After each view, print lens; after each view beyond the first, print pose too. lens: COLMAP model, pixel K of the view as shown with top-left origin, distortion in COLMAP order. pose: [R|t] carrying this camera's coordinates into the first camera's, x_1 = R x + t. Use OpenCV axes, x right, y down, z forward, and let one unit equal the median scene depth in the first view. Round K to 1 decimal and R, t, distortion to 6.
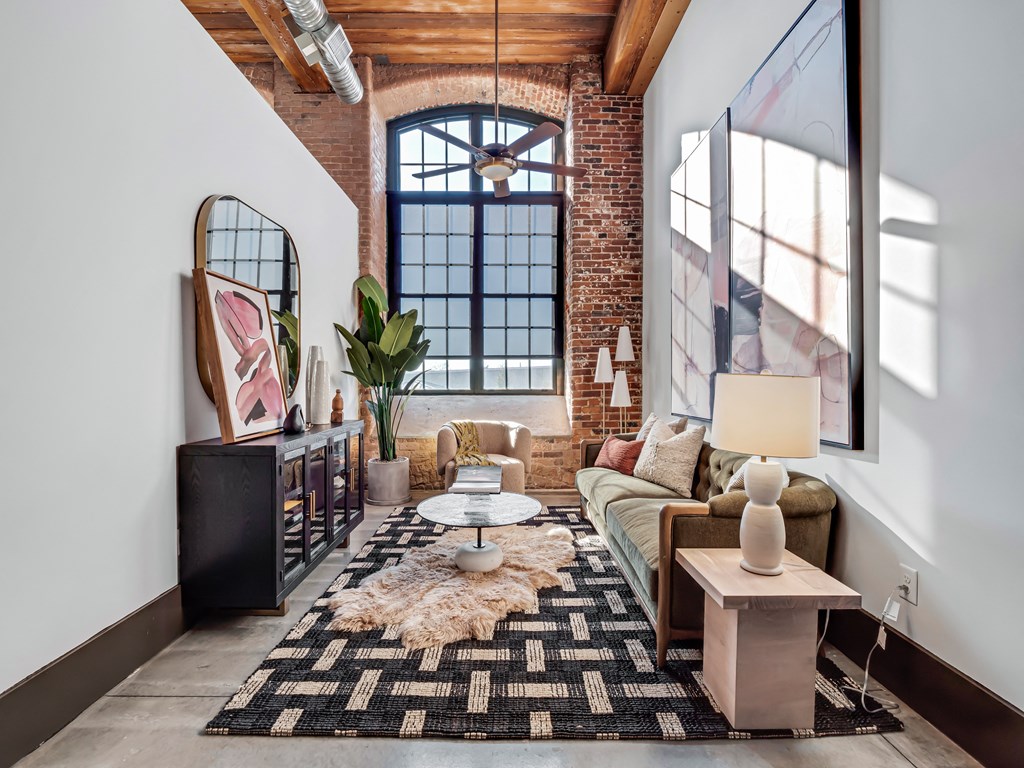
lens RADIAL K [[509.8, 0, 509.7], [0, 509.8, 385.2], [0, 0, 1]] dist [-0.010517, -0.002791]
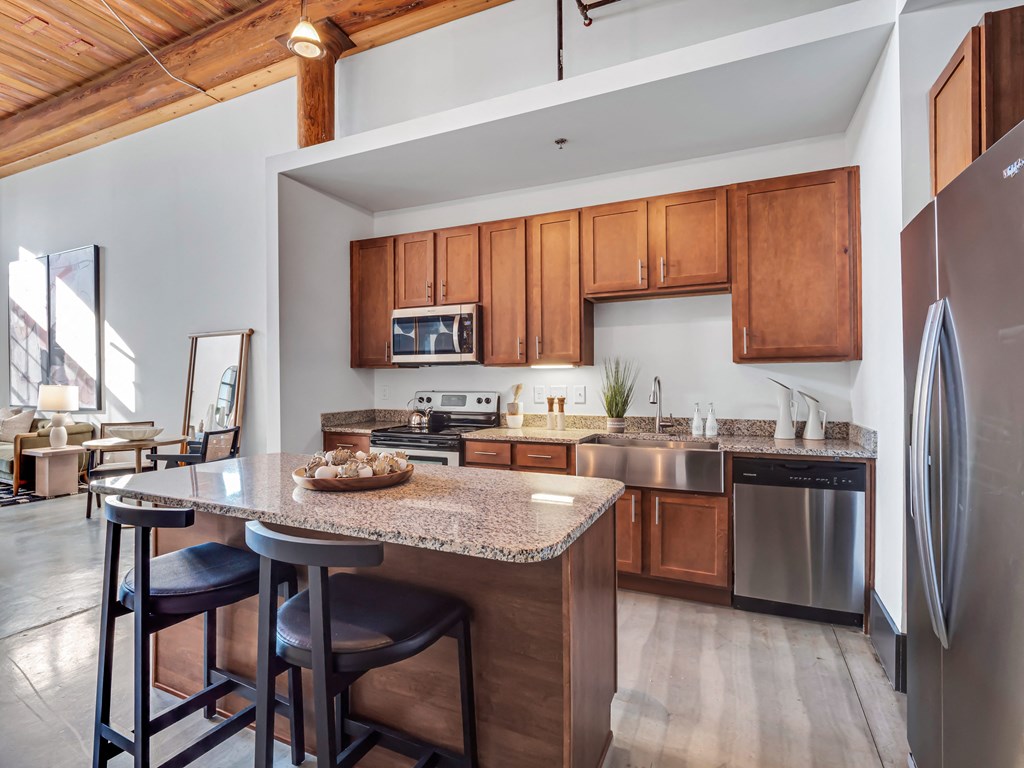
lens RADIAL K [[509.8, 0, 513.7], [0, 509.8, 381.3], [0, 0, 1]] dist [-0.010517, -0.002791]
pose [[0.430921, -0.008496, 0.902350, -0.352405], [0.009641, 0.999942, 0.004811, -0.012382], [-0.902338, 0.006626, 0.430978, -0.924348]]
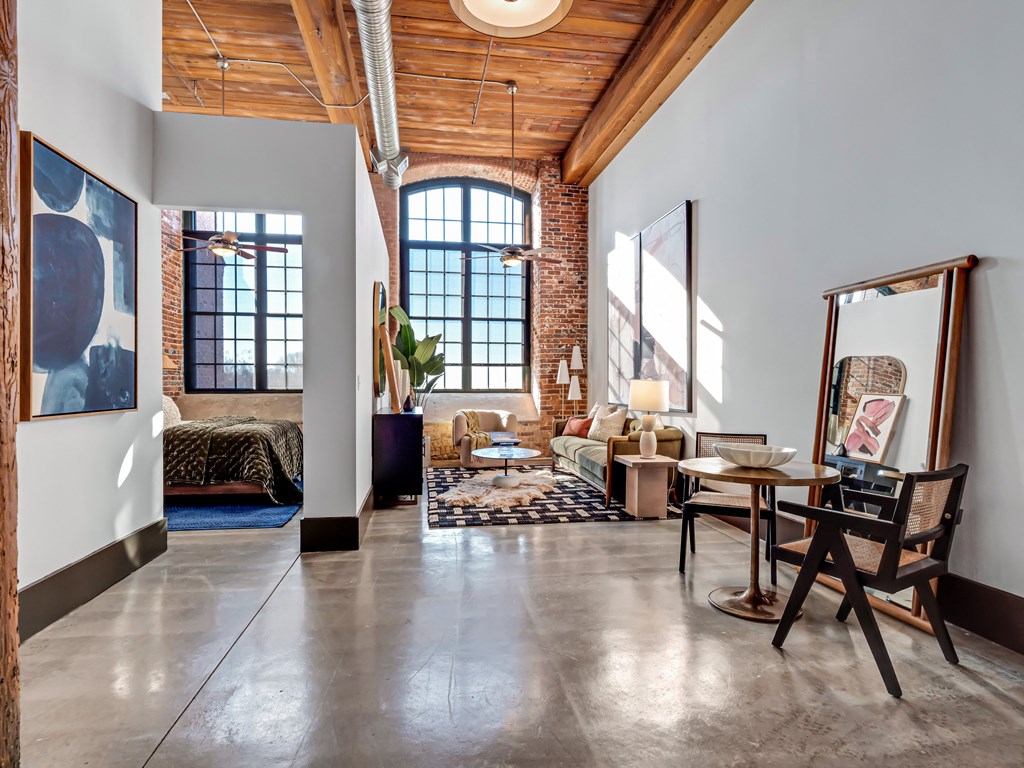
lens RADIAL K [[540.7, 0, 507.9], [0, 540.7, 383.3], [0, 0, 1]] dist [0.000951, 0.000515]
pose [[0.990275, 0.001926, 0.139110, -0.179913], [-0.001009, 0.999977, -0.006660, 0.003843], [-0.139120, 0.006455, 0.990255, -0.497514]]
